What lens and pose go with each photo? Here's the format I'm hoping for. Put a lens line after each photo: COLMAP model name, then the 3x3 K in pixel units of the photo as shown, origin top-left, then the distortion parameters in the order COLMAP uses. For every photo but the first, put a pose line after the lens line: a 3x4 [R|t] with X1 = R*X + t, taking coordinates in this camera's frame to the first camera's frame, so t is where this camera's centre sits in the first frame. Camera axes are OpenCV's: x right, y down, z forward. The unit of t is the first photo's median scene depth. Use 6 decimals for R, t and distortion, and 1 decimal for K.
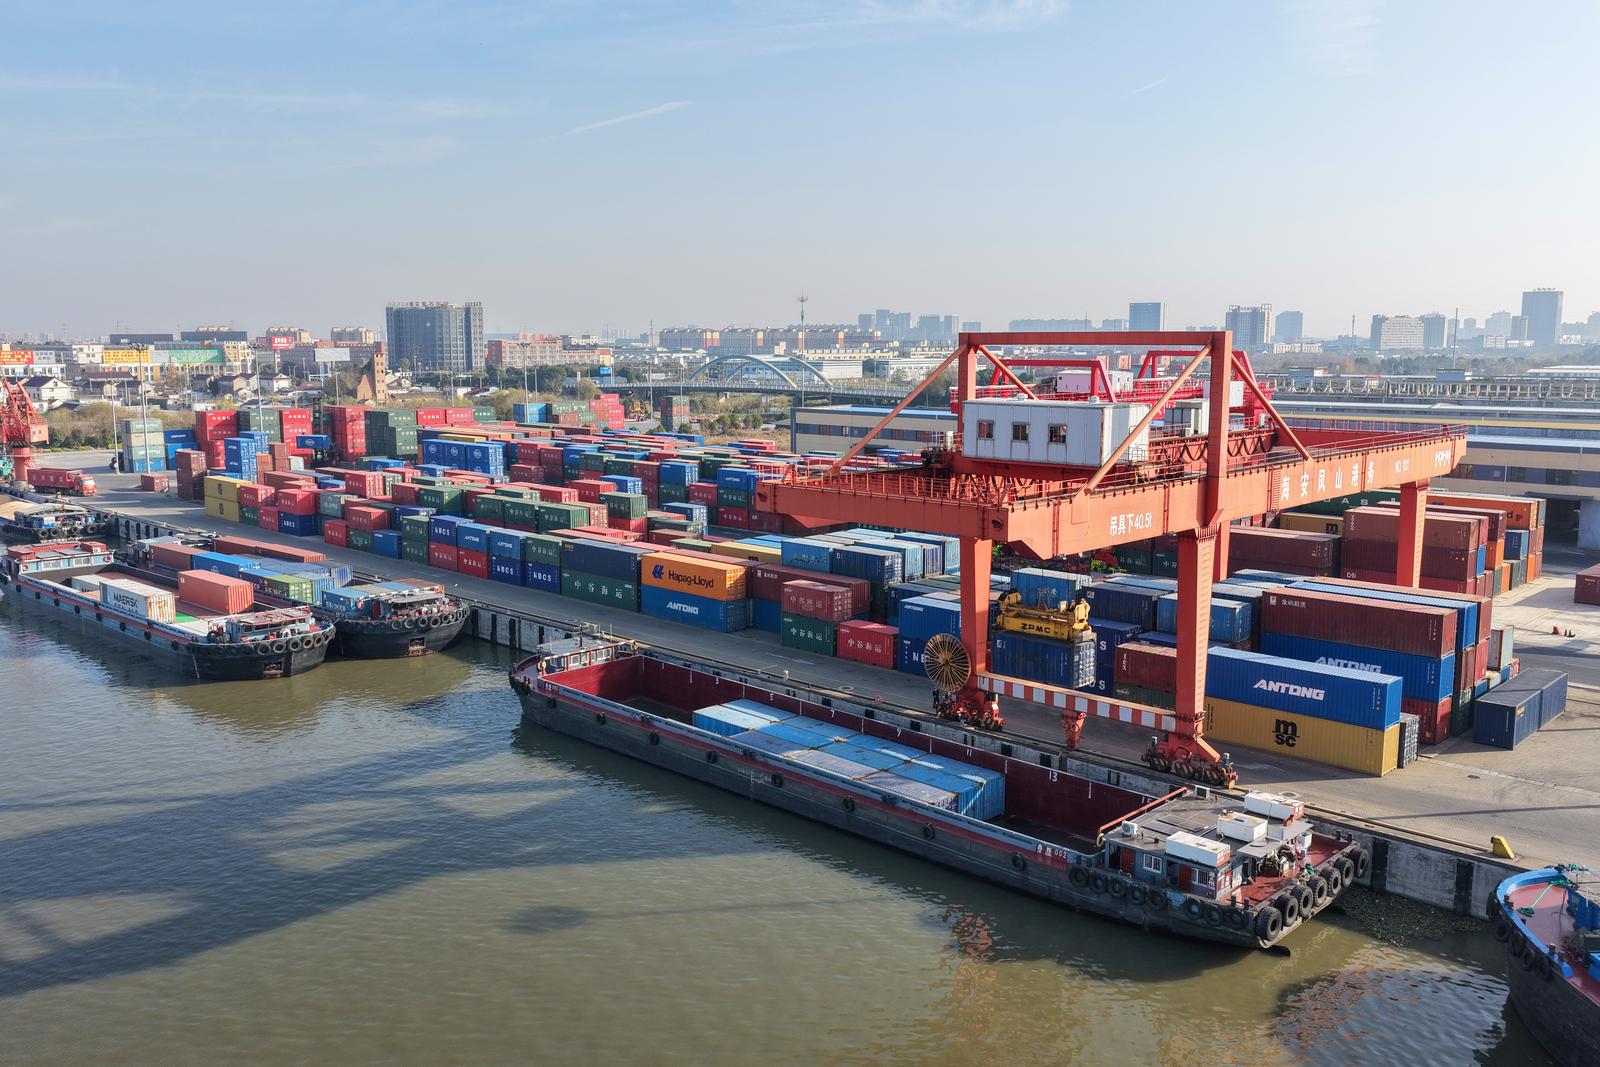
lens RADIAL K [[1328.0, 0, 800.0], [0, 1328.0, 533.5], [0, 0, 1]] dist [-0.004063, 0.012864]
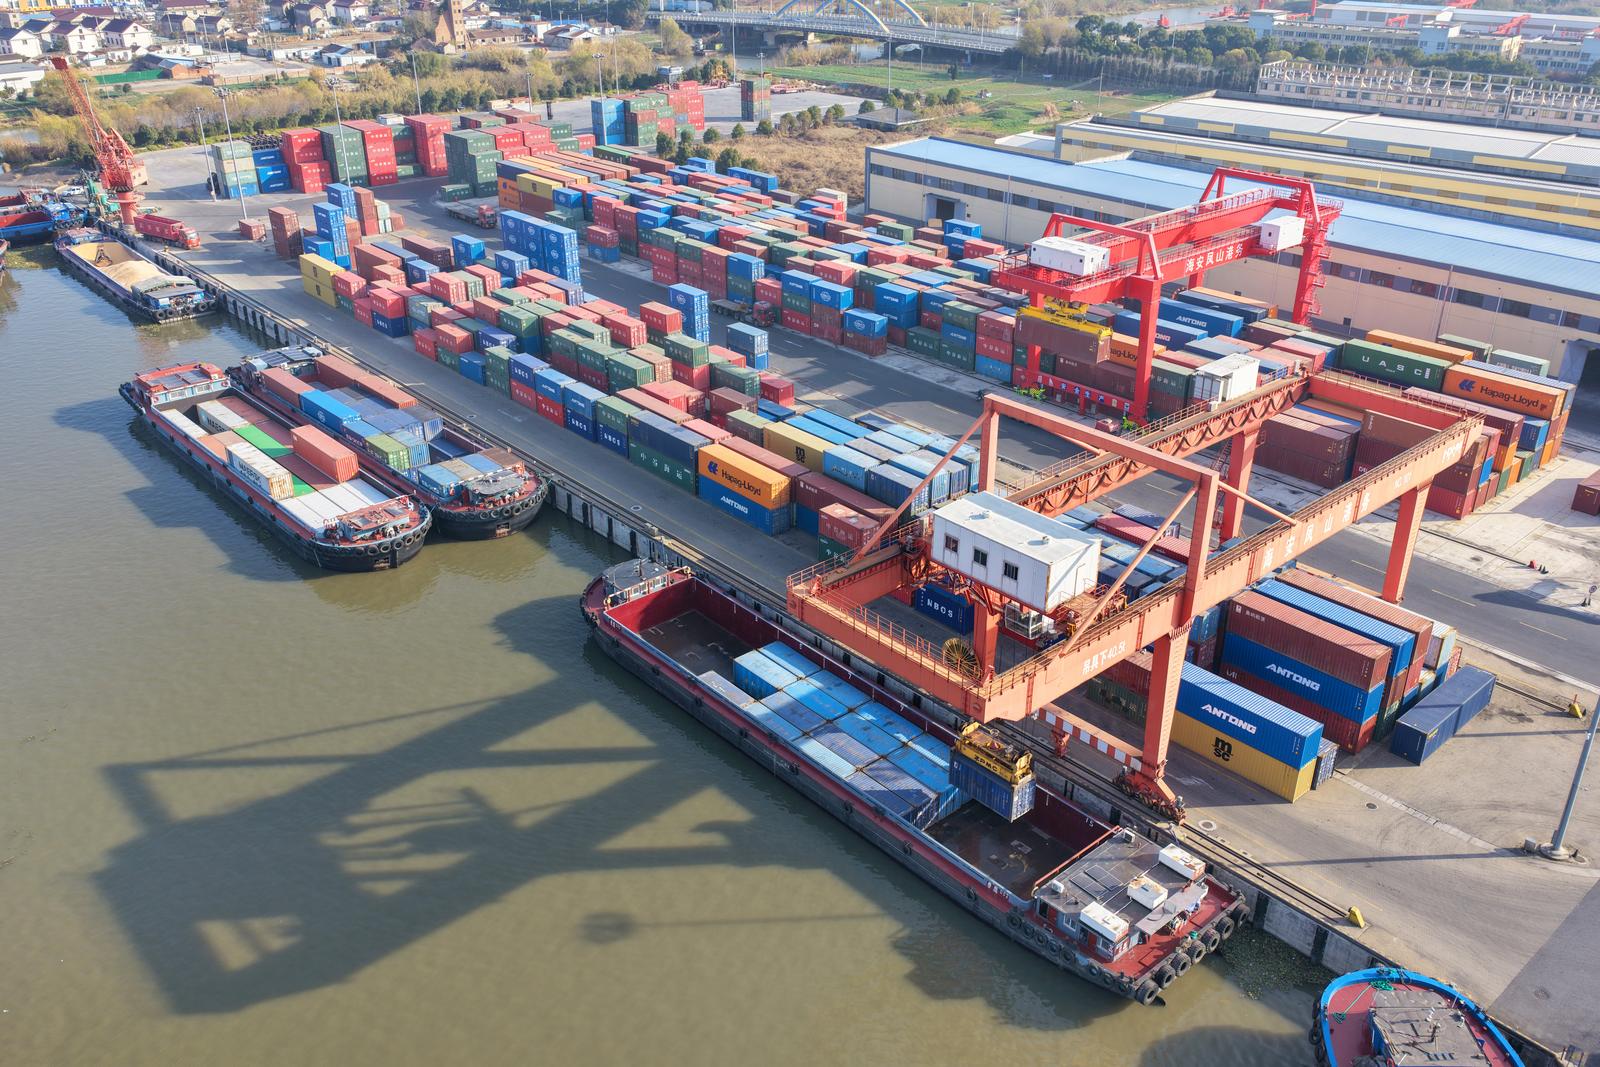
lens RADIAL K [[1328.0, 0, 800.0], [0, 1328.0, 533.5], [0, 0, 1]] dist [-0.004063, 0.012864]
pose [[0.997132, 0.035220, -0.066988, 0.041321], [-0.012204, 0.948361, 0.316959, -0.268339], [0.074692, -0.315233, 0.946071, -0.059319]]
